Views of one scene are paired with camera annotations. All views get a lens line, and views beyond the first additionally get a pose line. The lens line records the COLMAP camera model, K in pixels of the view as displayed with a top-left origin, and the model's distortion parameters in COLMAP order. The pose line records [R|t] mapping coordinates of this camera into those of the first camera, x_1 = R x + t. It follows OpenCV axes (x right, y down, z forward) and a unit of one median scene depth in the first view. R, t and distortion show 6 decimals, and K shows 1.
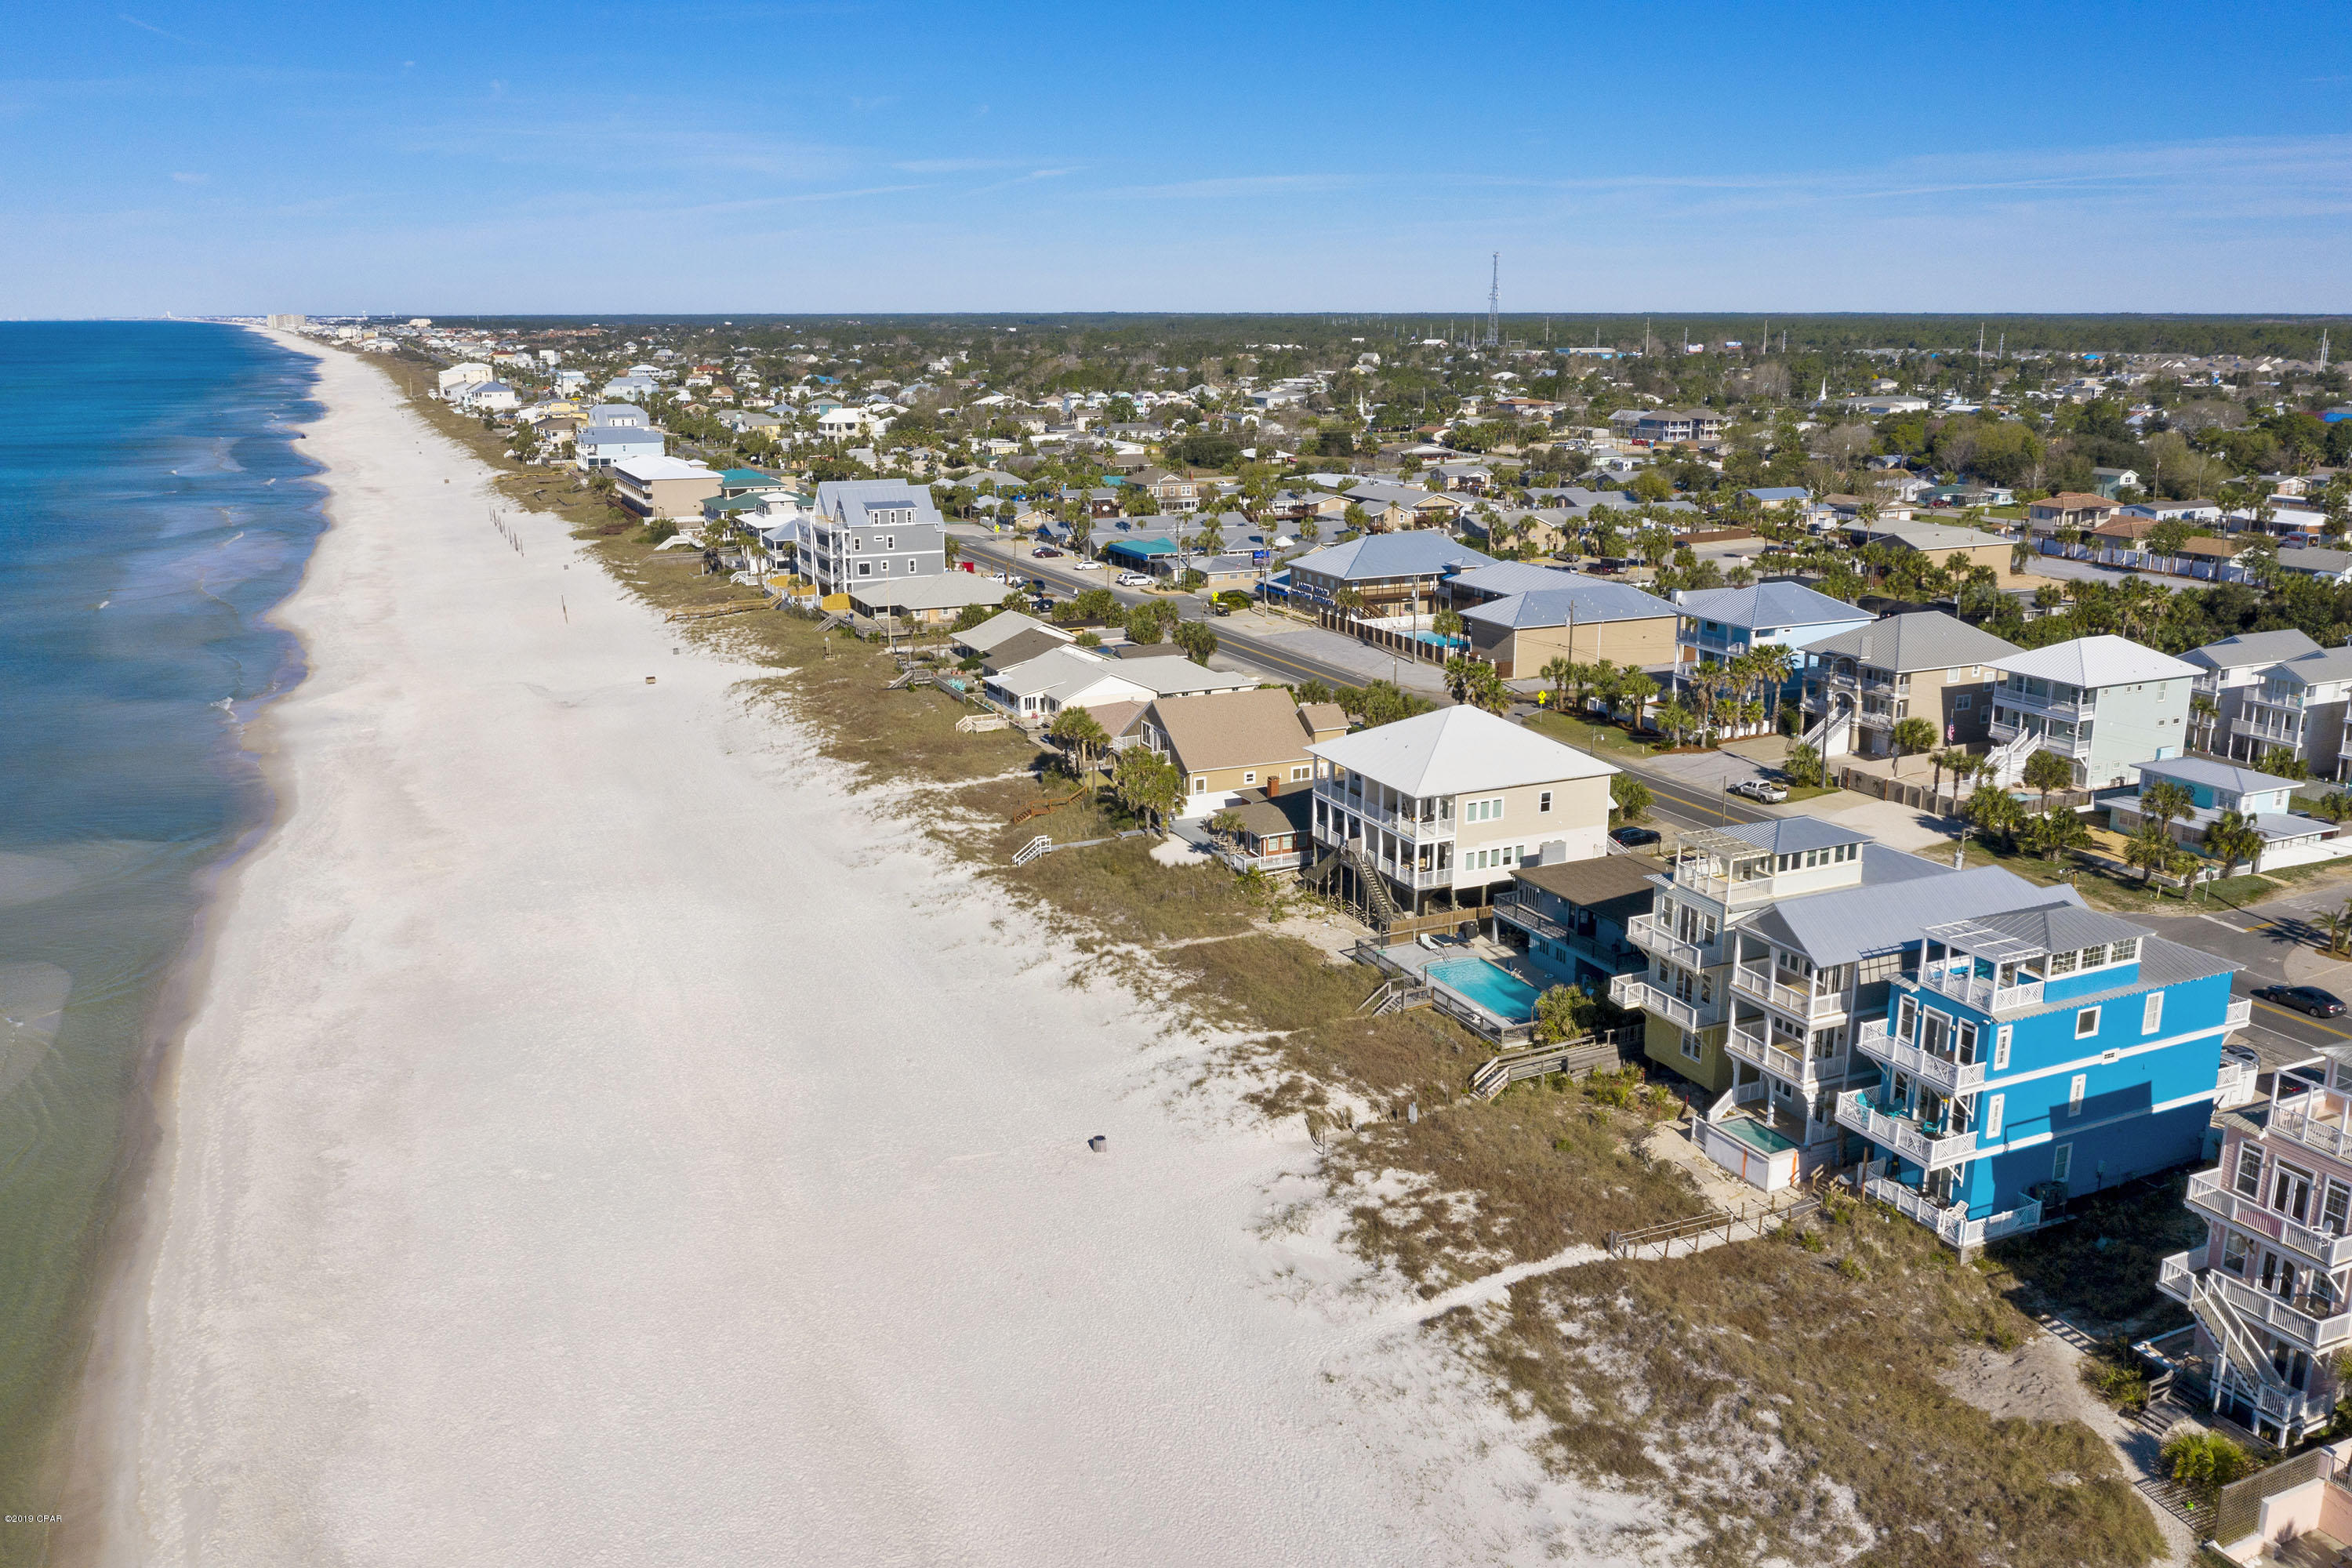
lens RADIAL K [[1848.4, 0, 1186.8], [0, 1848.4, 774.5], [0, 0, 1]] dist [-0.022104, 0.013904]
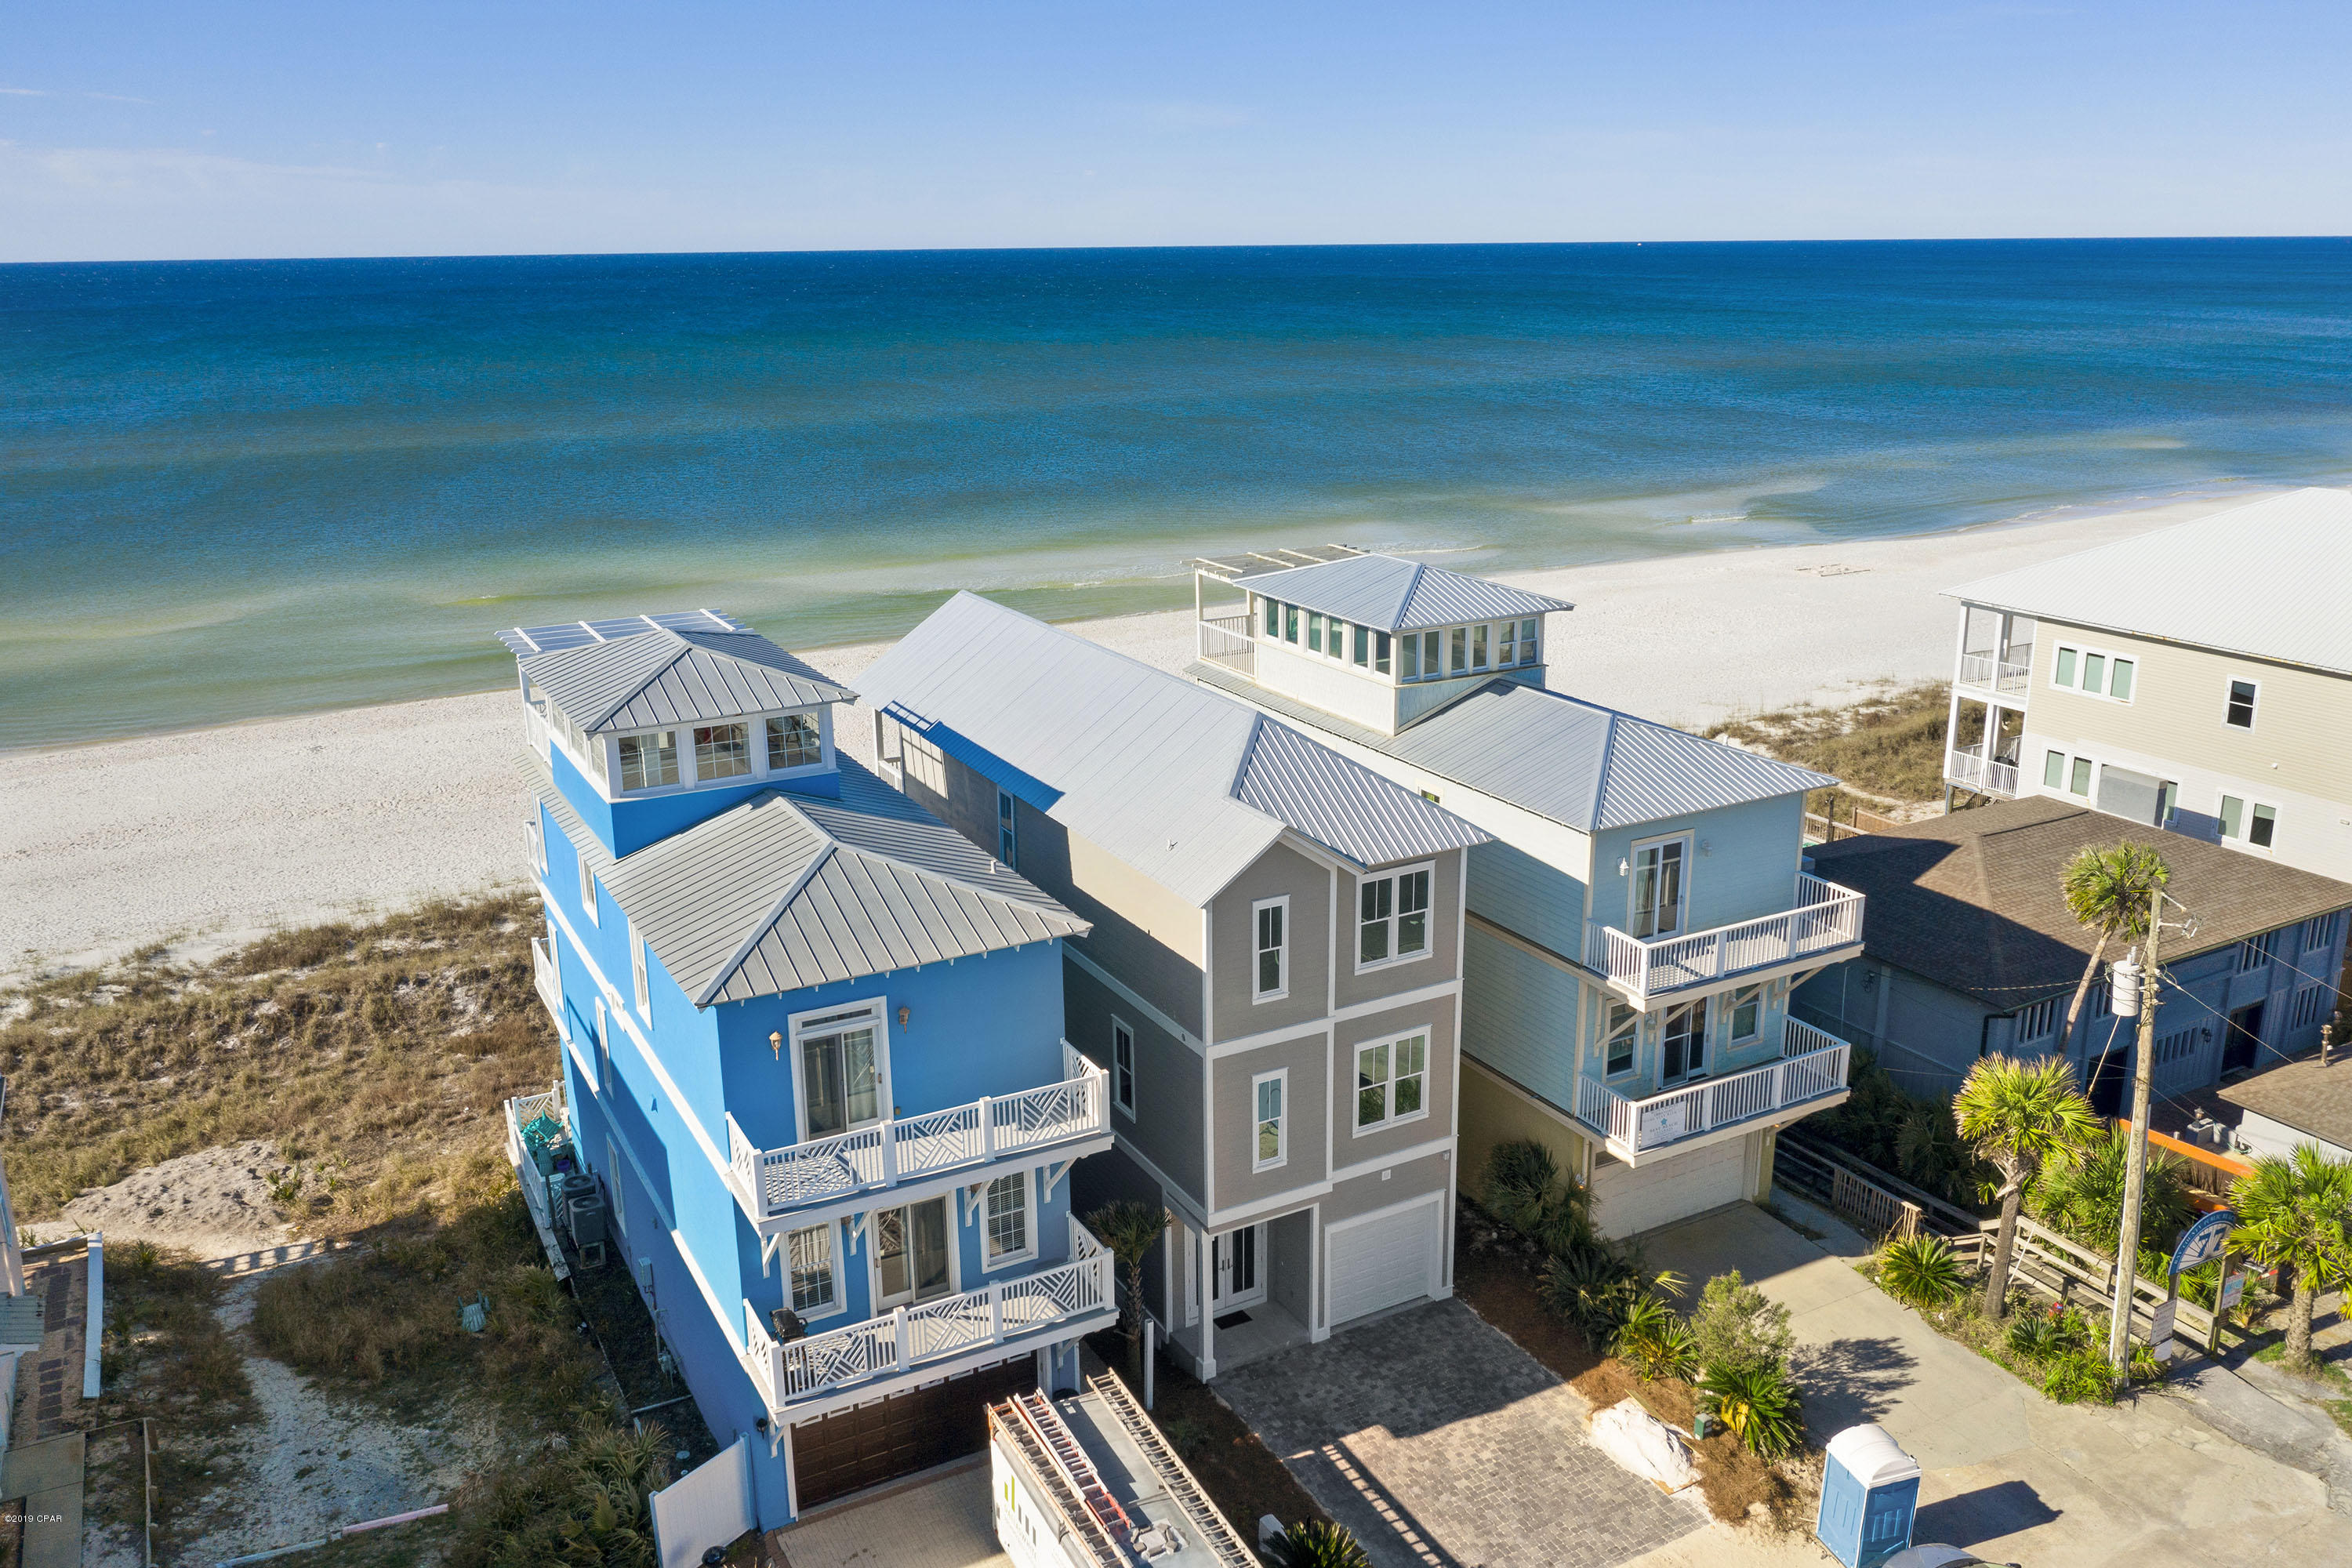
lens RADIAL K [[1848.4, 0, 1187.9], [0, 1848.4, 771.2], [0, 0, 1]] dist [-0.022104, 0.013904]
pose [[0.068635, 0.274328, -0.959184, 0.565186], [-0.230269, 0.939846, 0.252321, -0.021223], [0.970704, 0.203552, 0.127675, 0.666700]]
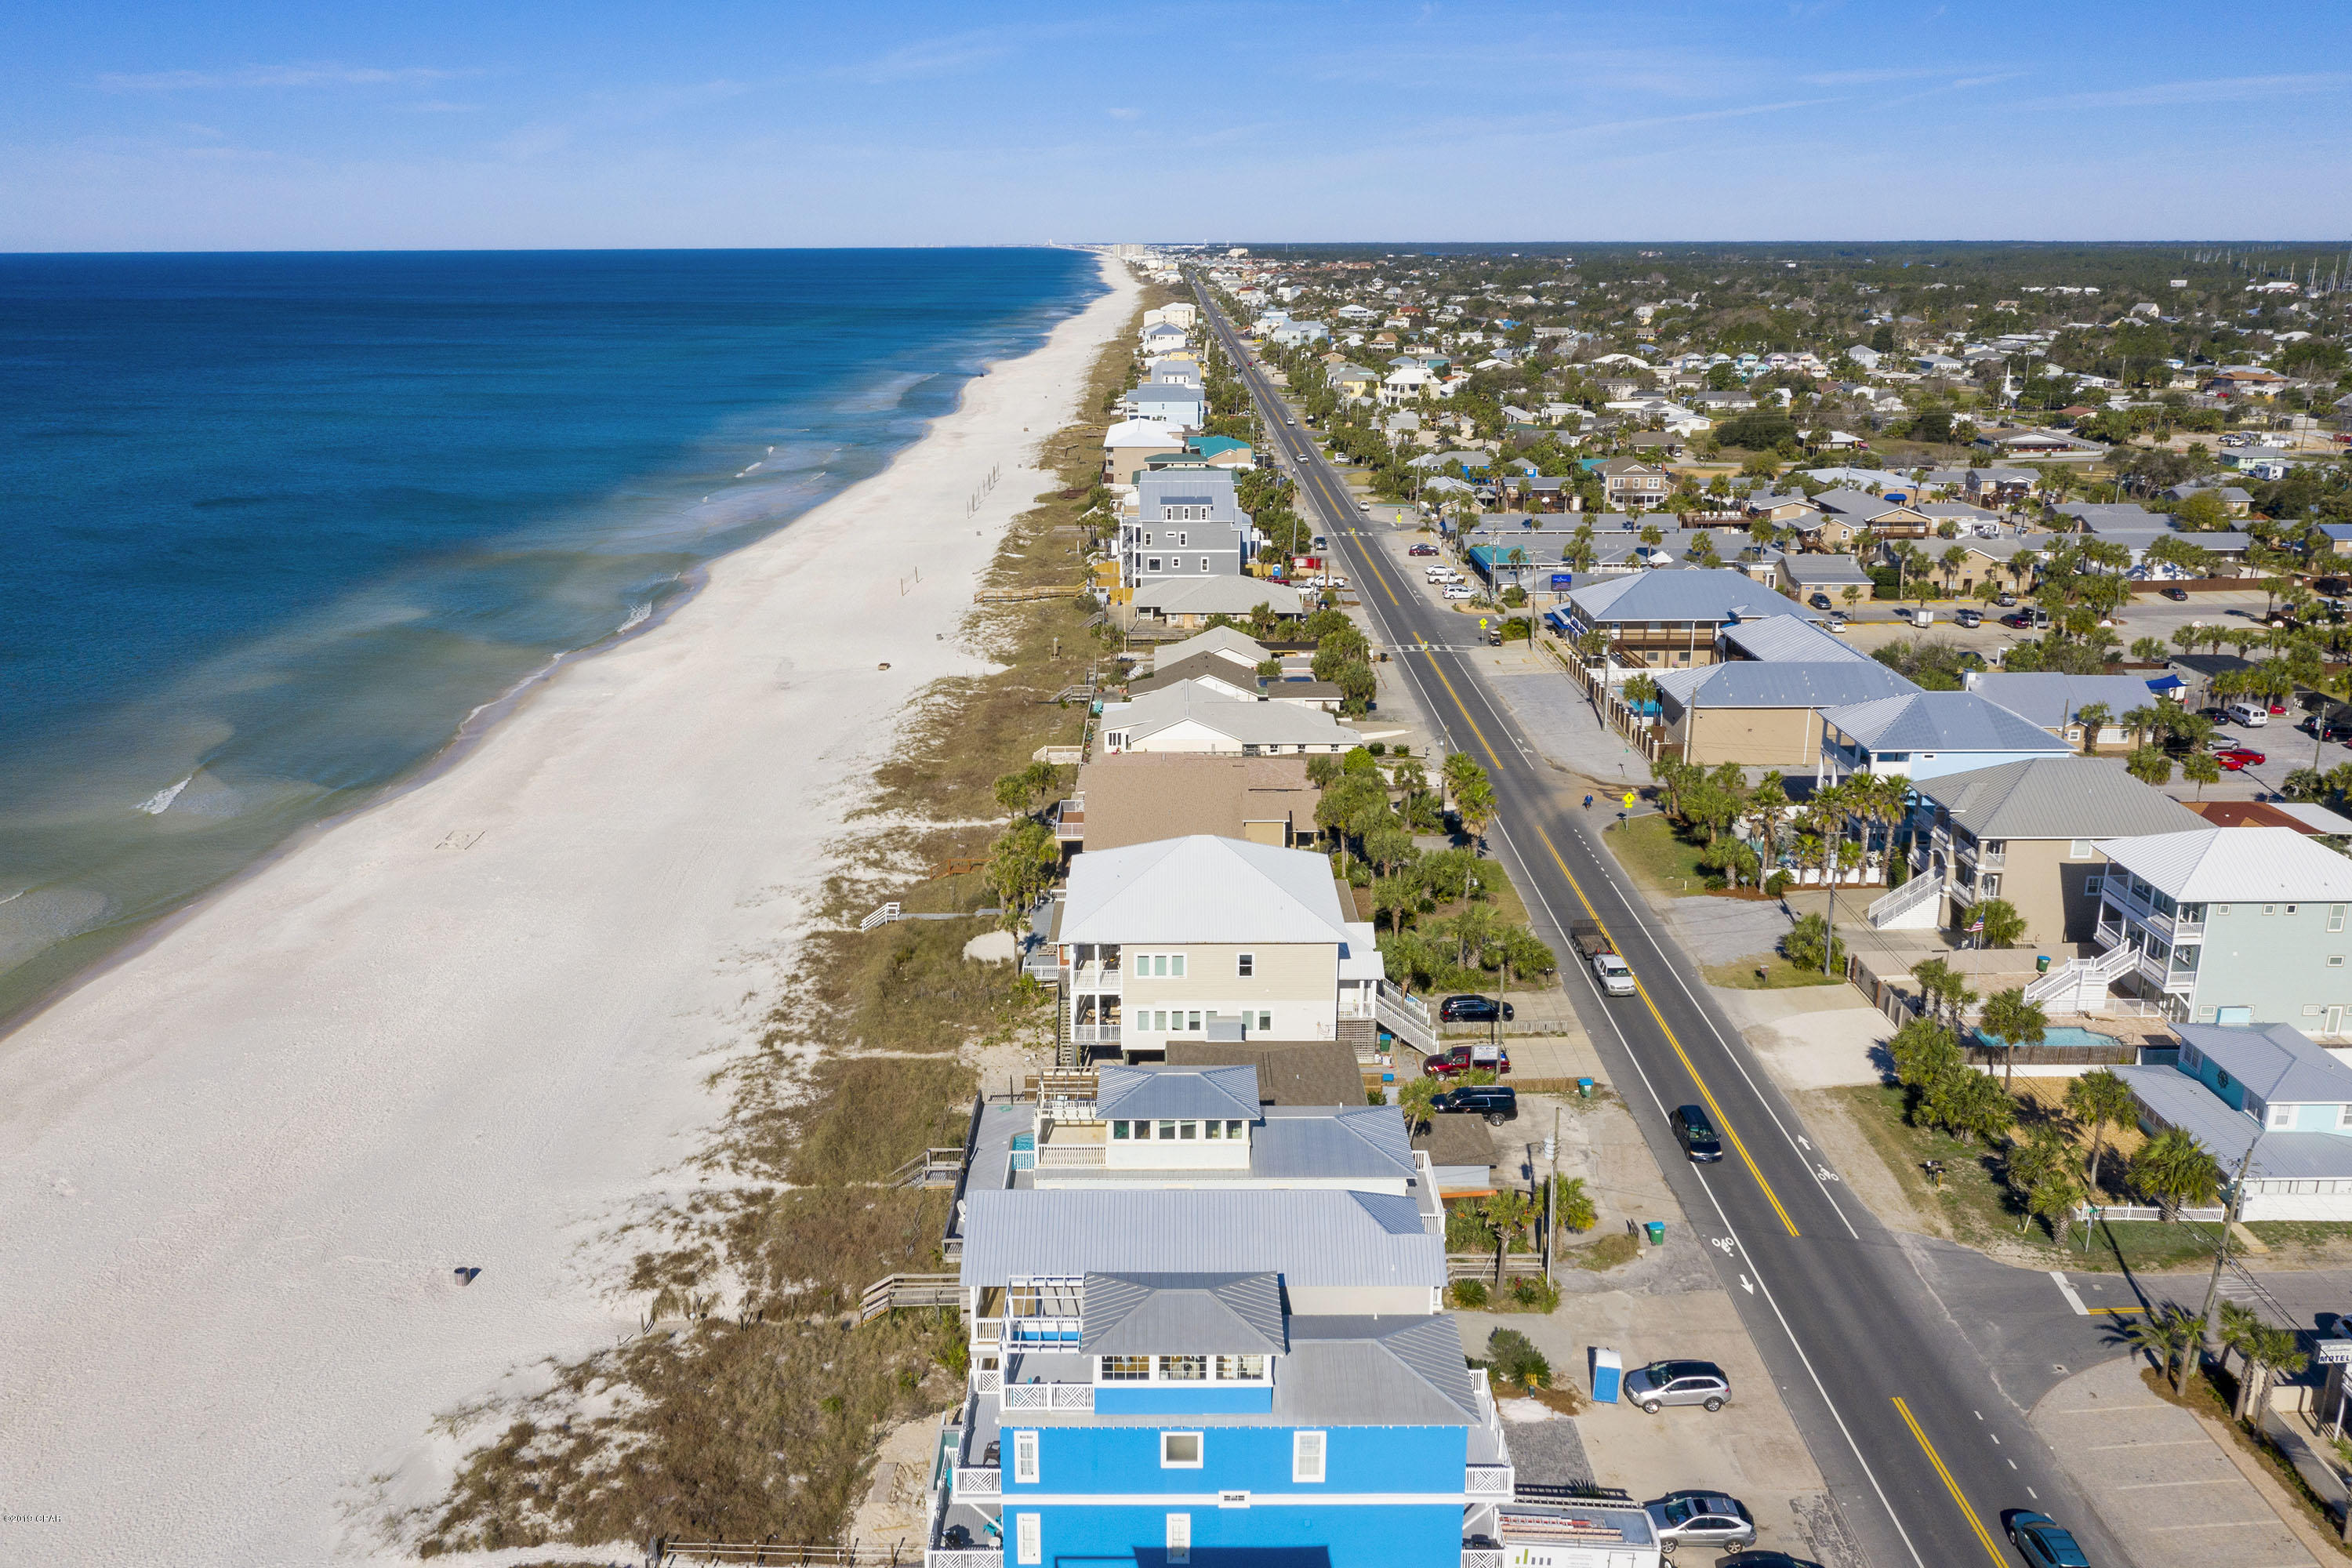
lens RADIAL K [[1848.4, 0, 1156.7], [0, 1848.4, 765.5], [0, 0, 1]] dist [-0.022104, 0.013904]
pose [[0.905744, 0.113324, -0.408393, 0.467150], [-0.100235, 0.993530, 0.053388, -0.111617], [0.411801, -0.007421, 0.911243, 0.195446]]
